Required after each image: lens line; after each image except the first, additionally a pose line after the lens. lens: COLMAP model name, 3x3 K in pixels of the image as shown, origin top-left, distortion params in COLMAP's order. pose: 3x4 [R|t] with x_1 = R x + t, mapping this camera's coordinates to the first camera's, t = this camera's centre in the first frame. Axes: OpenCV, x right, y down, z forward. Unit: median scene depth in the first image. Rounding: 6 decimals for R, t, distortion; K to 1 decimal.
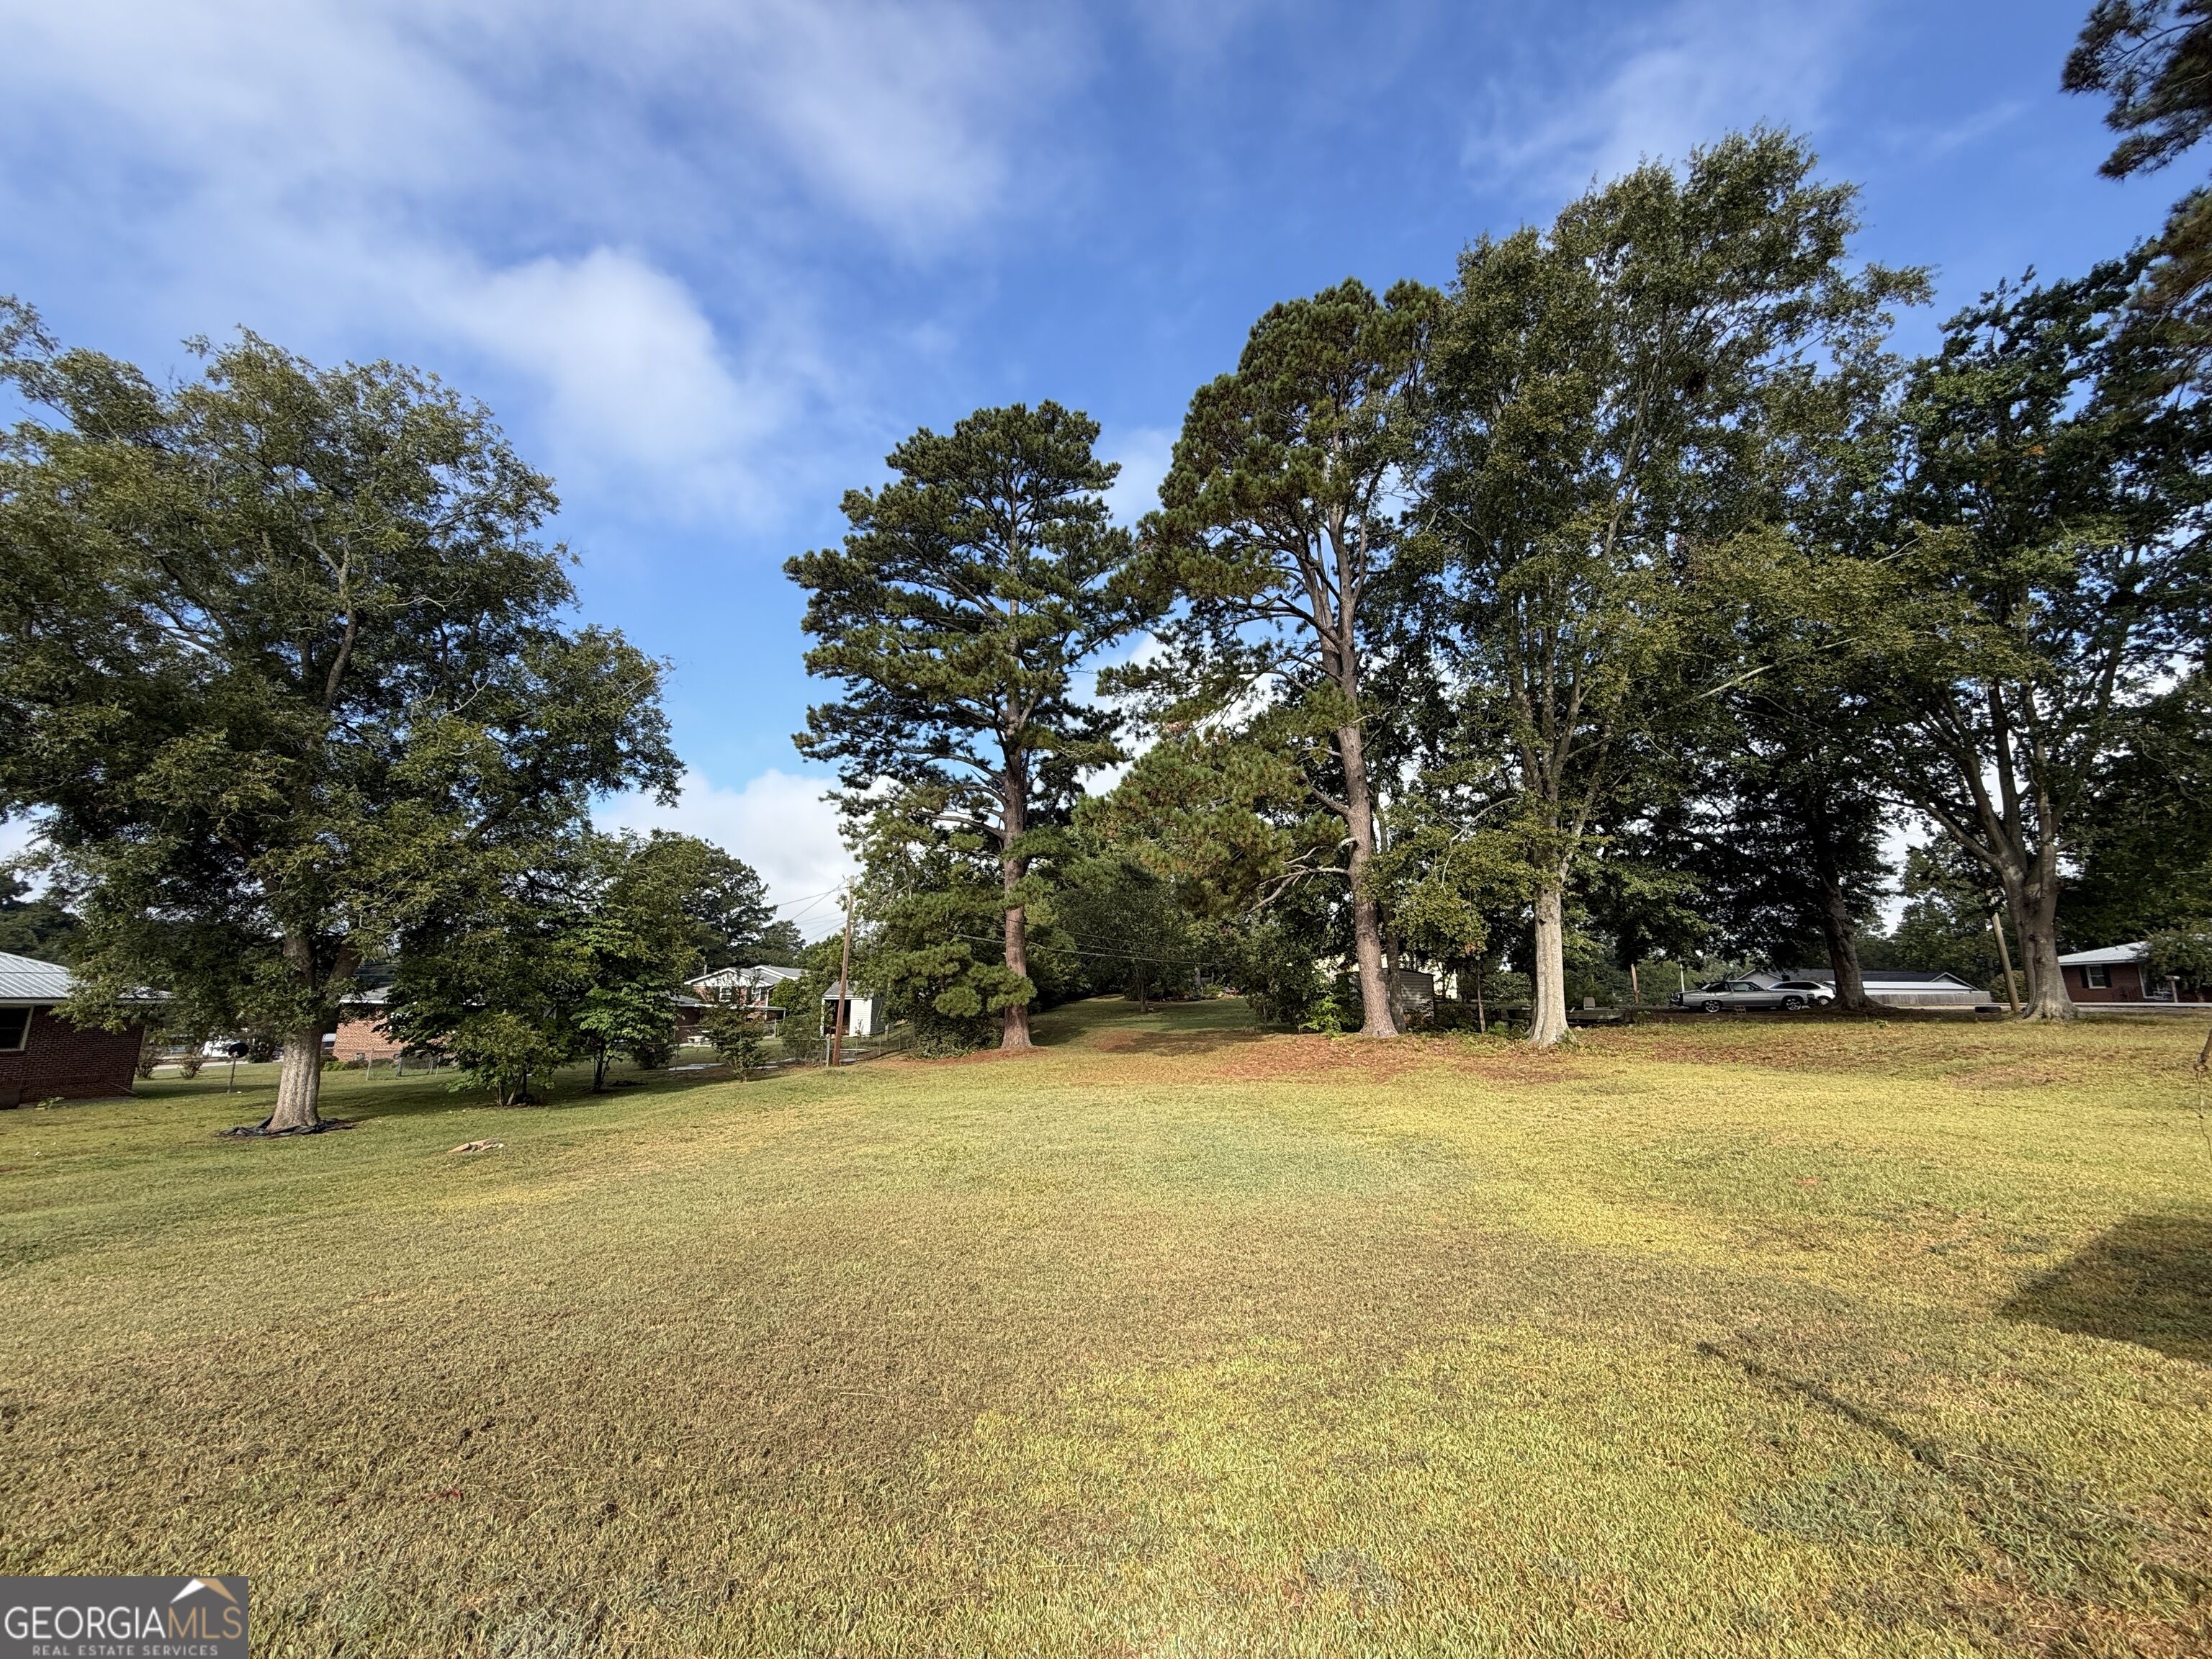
lens RADIAL K [[881.7, 0, 1101.8], [0, 881.7, 827.7], [0, 0, 1]] dist [0.000242, -0.000080]
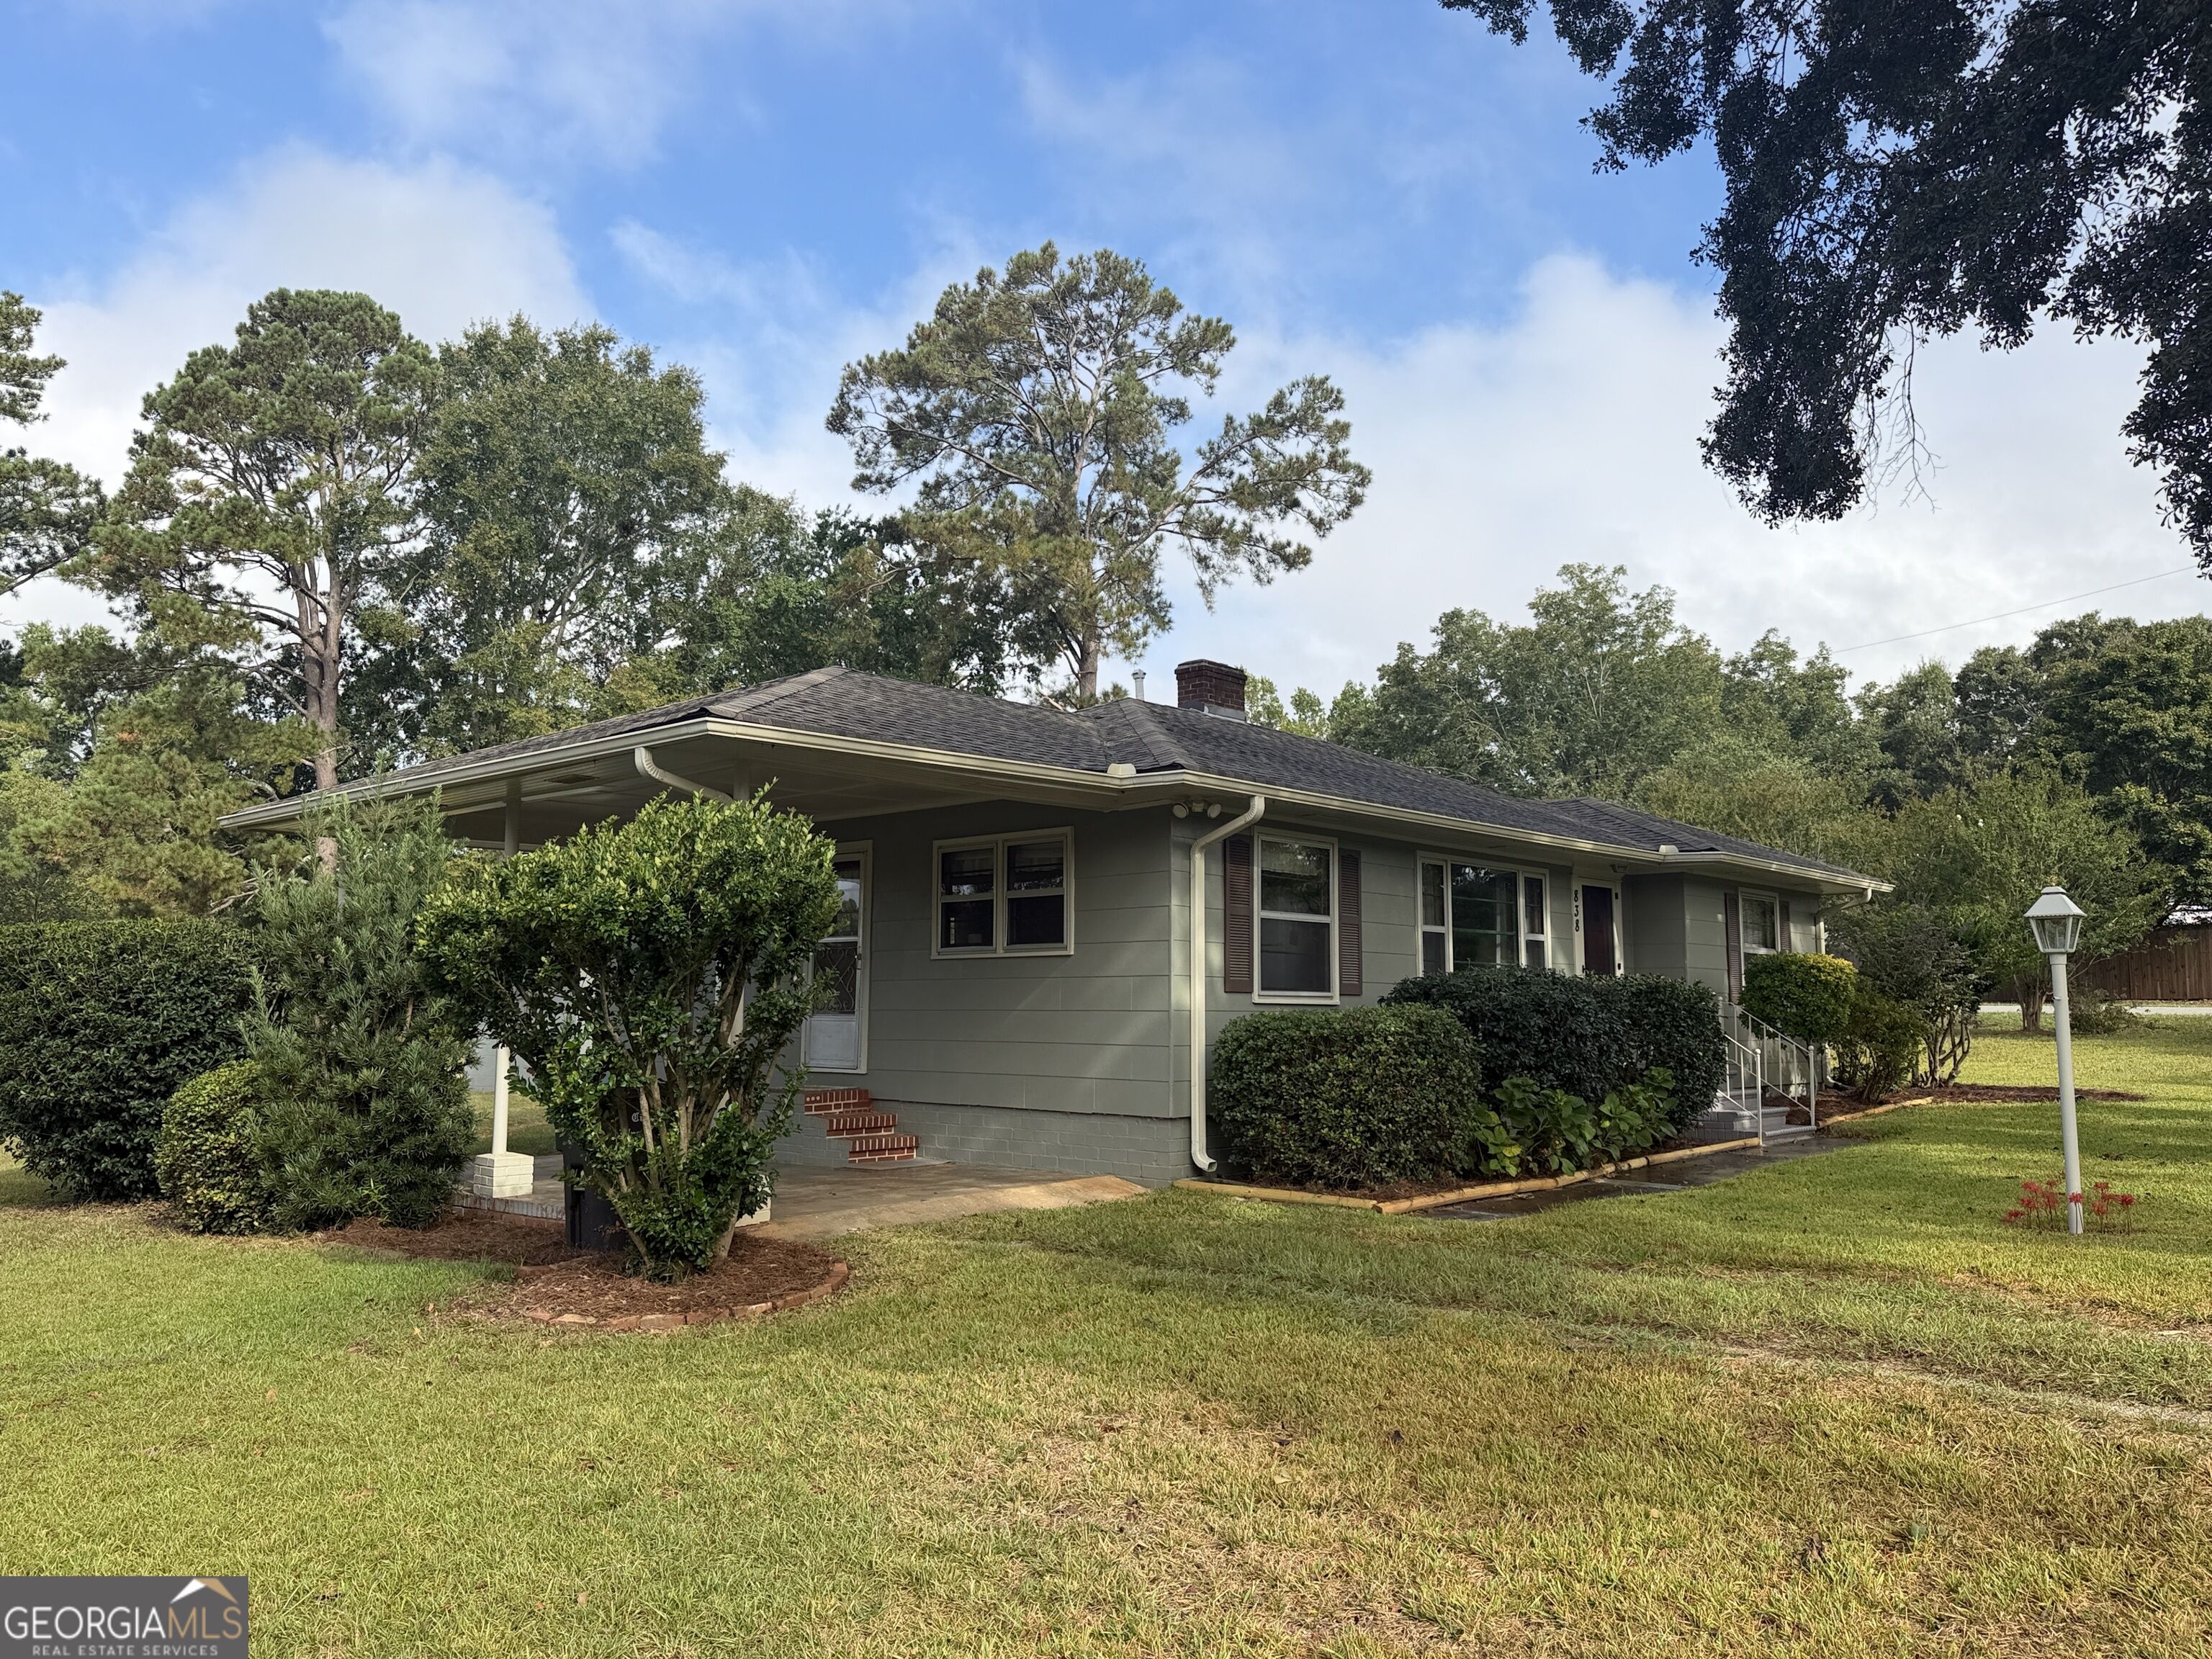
lens RADIAL K [[1623.1, 0, 1096.9], [0, 1623.1, 834.4], [0, 0, 1]] dist [0.058996, -0.043352]
pose [[0.787839, 0.053956, 0.613513, -0.145956], [-0.110033, 0.992459, 0.054016, -0.176638], [-0.605972, -0.110062, 0.787835, -0.876013]]
